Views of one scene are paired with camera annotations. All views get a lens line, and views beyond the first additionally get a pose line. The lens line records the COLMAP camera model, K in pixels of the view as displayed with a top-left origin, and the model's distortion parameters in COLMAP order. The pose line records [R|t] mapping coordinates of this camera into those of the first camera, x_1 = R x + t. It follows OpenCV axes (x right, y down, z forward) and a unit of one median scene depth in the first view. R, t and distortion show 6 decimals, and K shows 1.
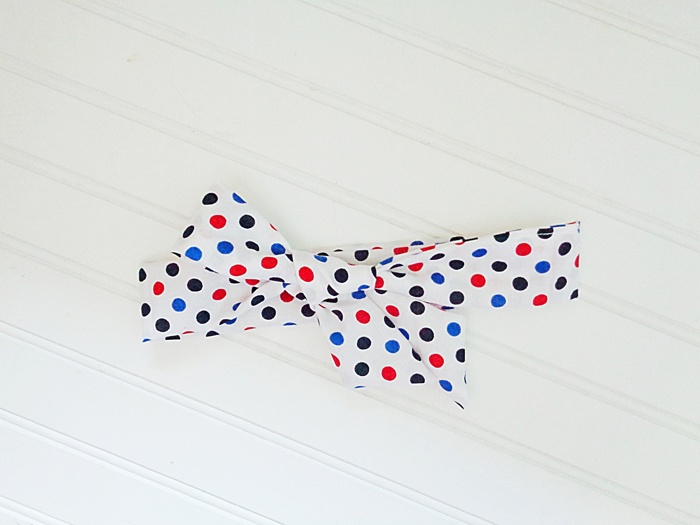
lens RADIAL K [[522.7, 0, 348.6], [0, 522.7, 249.4], [0, 0, 1]] dist [0.001038, -0.000990]
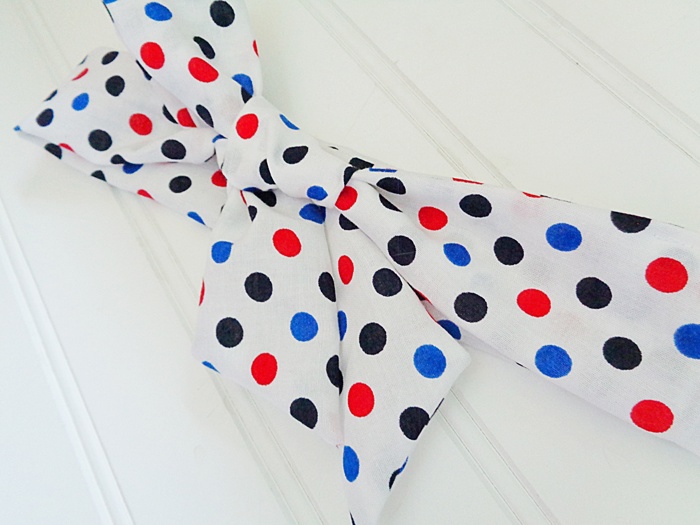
lens RADIAL K [[522.7, 0, 346.5], [0, 522.7, 250.4], [0, 0, 1]] dist [0.001038, -0.000990]
pose [[0.812408, 0.474057, -0.339504, 0.249057], [-0.543047, 0.827184, -0.144454, 0.175958], [0.212353, 0.301722, 0.929446, 0.537528]]
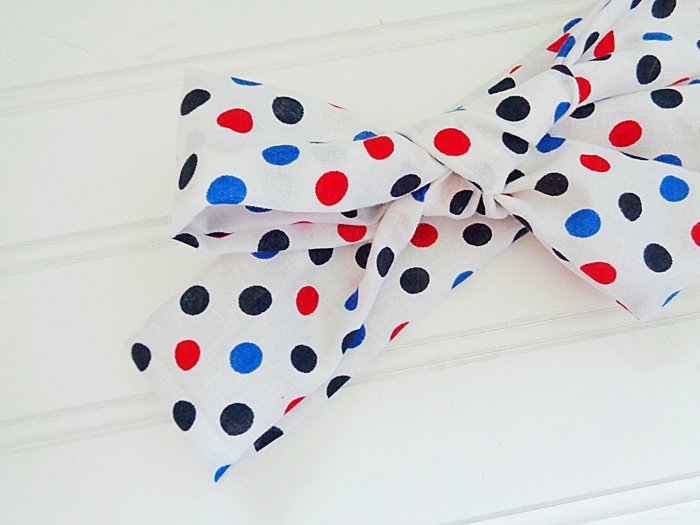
lens RADIAL K [[522.7, 0, 345.9], [0, 522.7, 259.5], [0, 0, 1]] dist [0.001038, -0.000990]
pose [[0.845245, -0.515253, 0.141688, -0.277526], [0.532727, 0.833307, -0.147653, 0.150260], [-0.041991, 0.200284, 0.978838, 0.552481]]
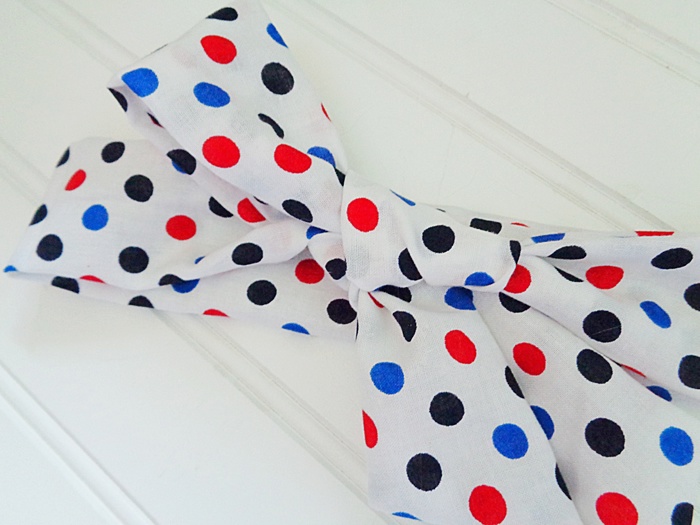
lens RADIAL K [[522.7, 0, 350.1], [0, 522.7, 256.5], [0, 0, 1]] dist [0.001038, -0.000990]
pose [[0.951333, 0.274637, -0.139786, -0.018681], [-0.298099, 0.935127, -0.191507, 0.166806], [0.078123, 0.223857, 0.971486, 0.560235]]
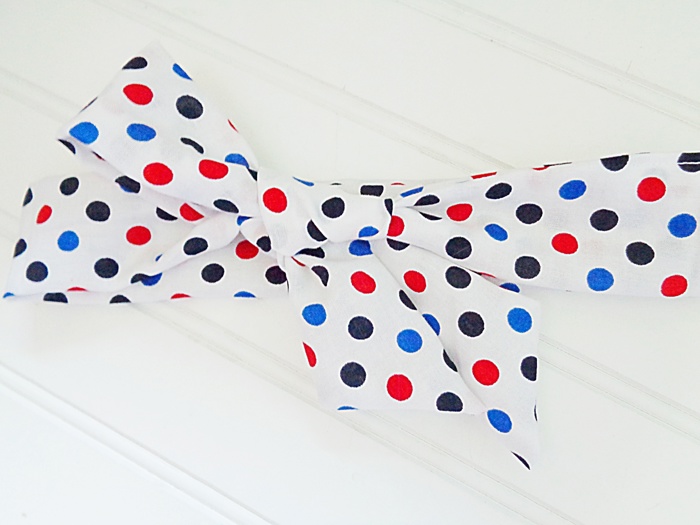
lens RADIAL K [[522.7, 0, 348.4], [0, 522.7, 258.2], [0, 0, 1]] dist [0.001038, -0.000990]
pose [[0.994206, 0.092312, -0.055078, 0.040122], [-0.099251, 0.985088, -0.140537, 0.183965], [0.041284, 0.145189, 0.988542, 0.415418]]
